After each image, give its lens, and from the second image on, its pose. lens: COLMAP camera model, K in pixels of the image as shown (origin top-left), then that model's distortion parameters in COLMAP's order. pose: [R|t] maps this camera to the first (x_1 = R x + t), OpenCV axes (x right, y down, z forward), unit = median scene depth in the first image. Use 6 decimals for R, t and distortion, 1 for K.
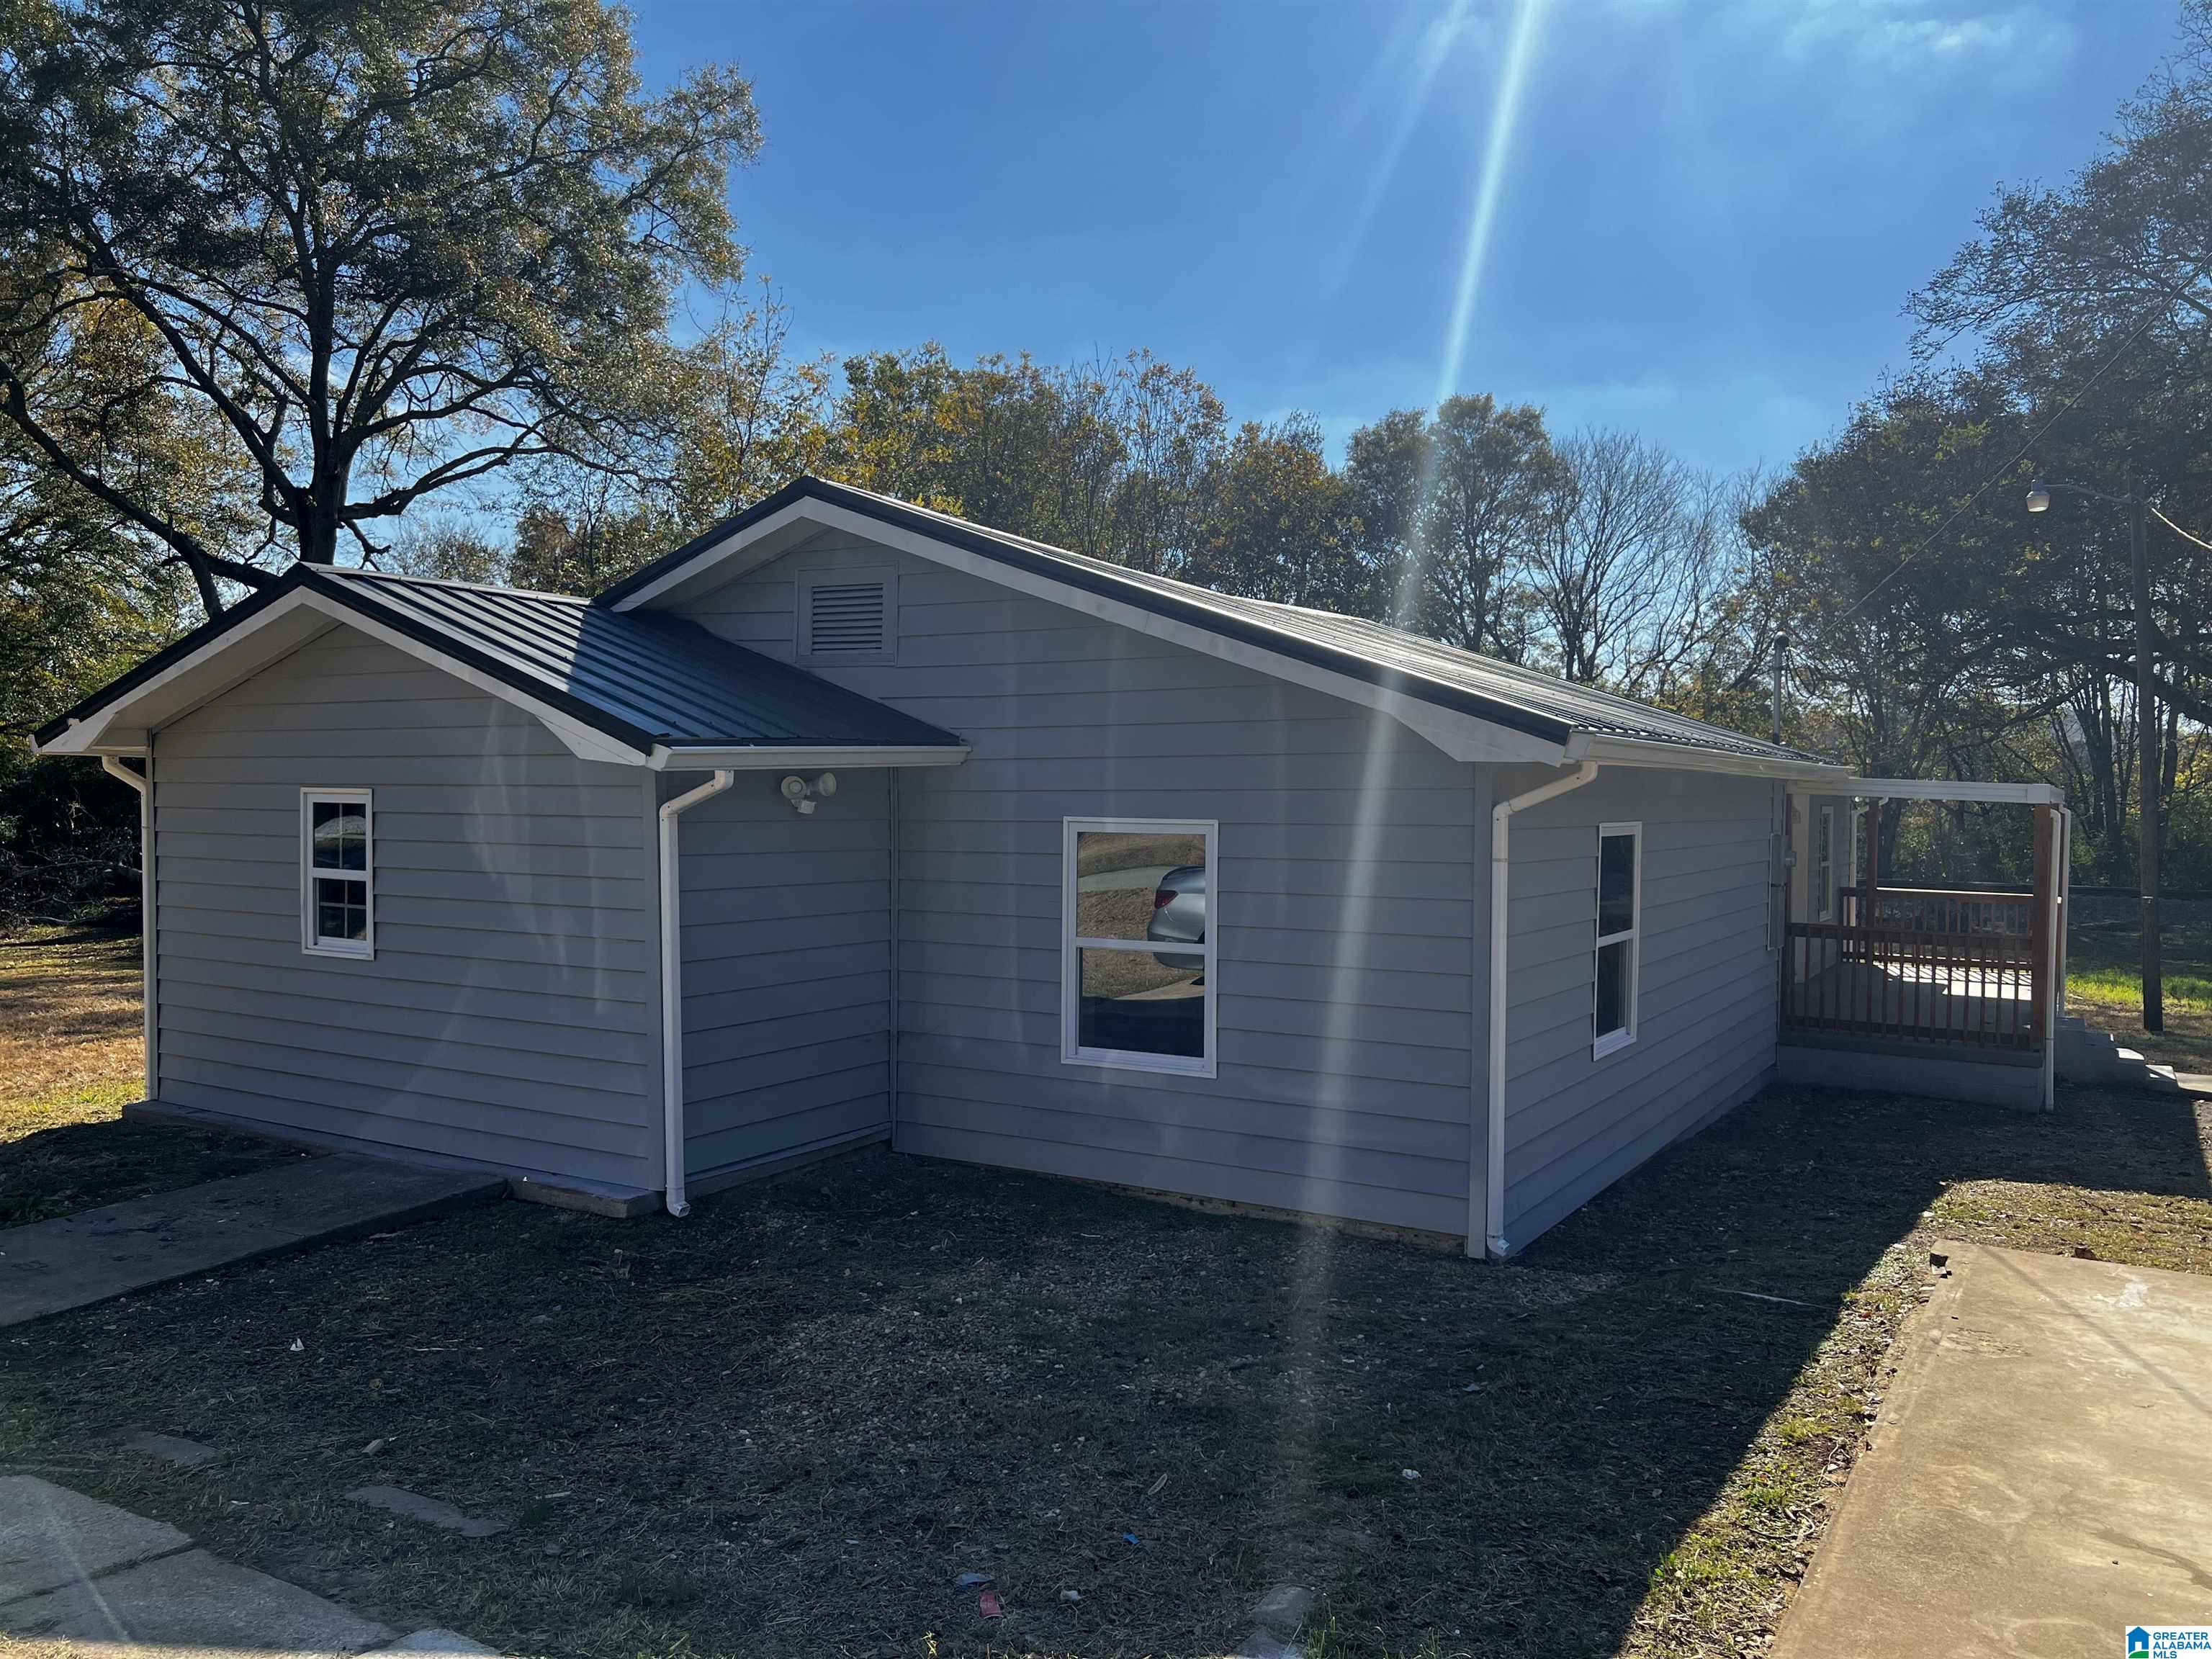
lens RADIAL K [[1704.7, 0, 1106.0], [0, 1704.7, 829.5], [0, 0, 1]] dist [0.068841, -0.010124]
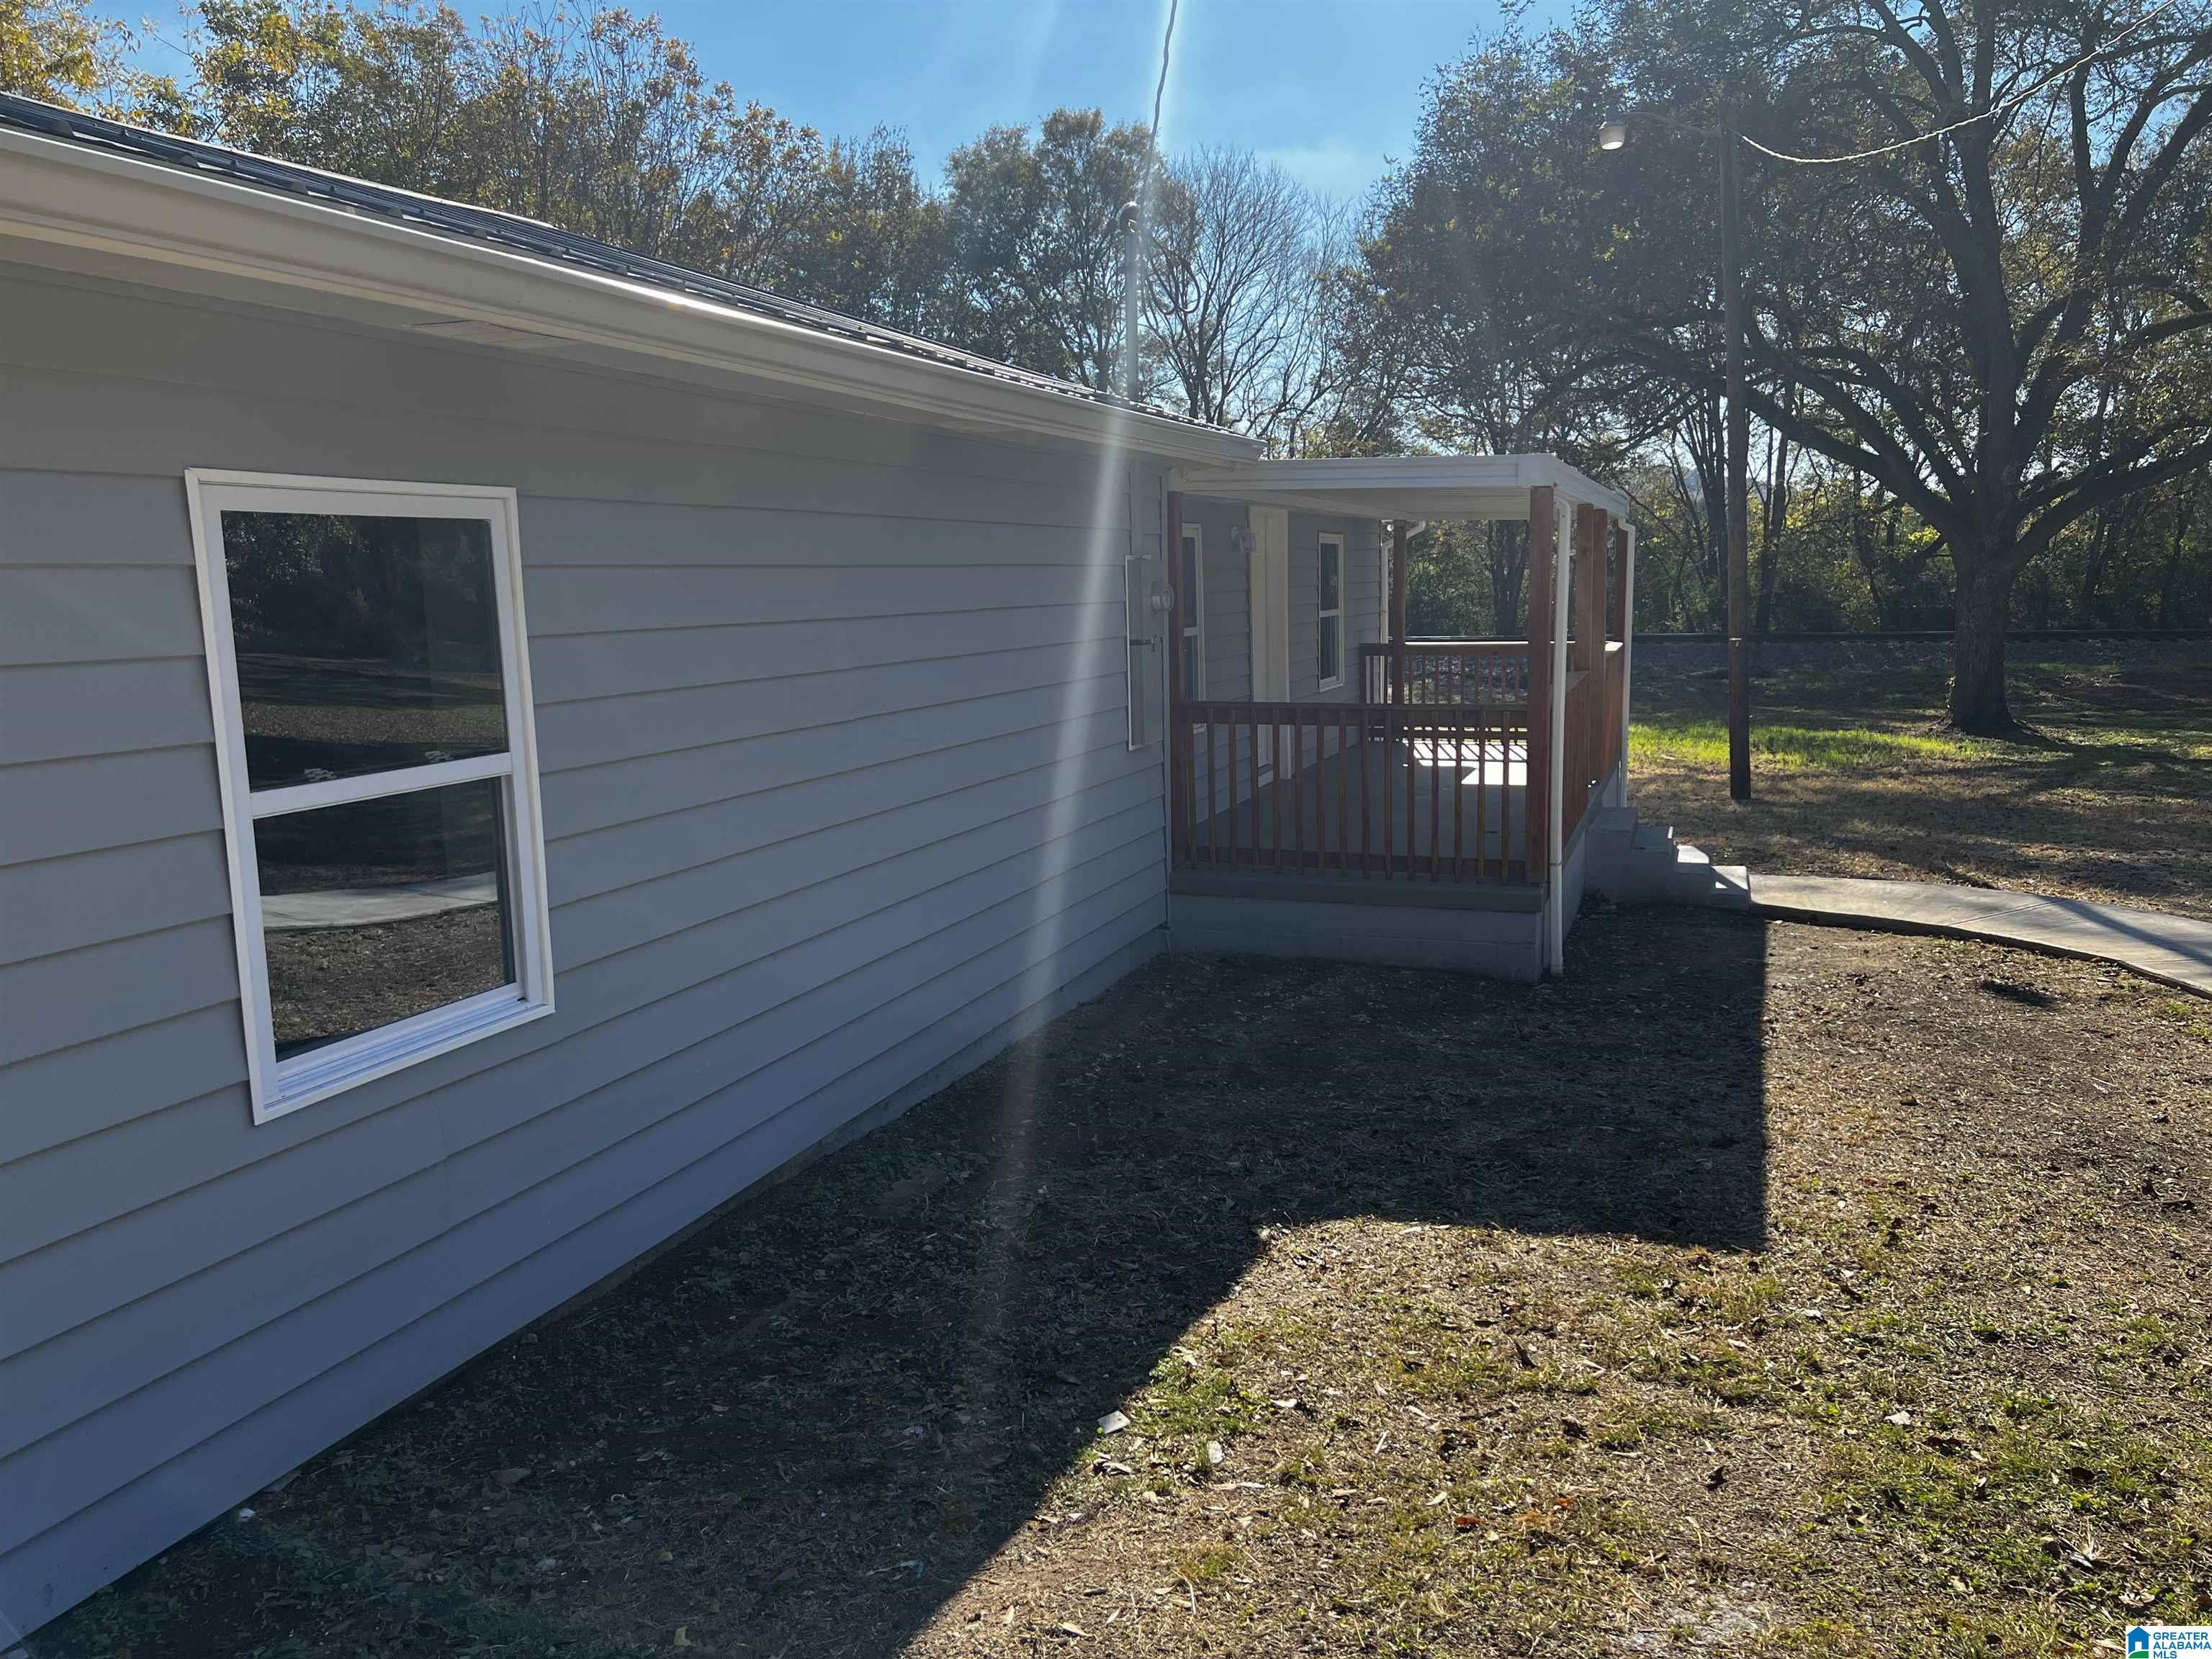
lens RADIAL K [[1662.7, 0, 1106.0], [0, 1662.7, 779.7], [0, 0, 1]] dist [0.150565, -0.155576]
pose [[0.985303, -0.052647, 0.162499, 0.106293], [0.036400, 0.994181, 0.101390, 0.007852], [-0.166891, -0.093985, 0.981486, 0.160530]]
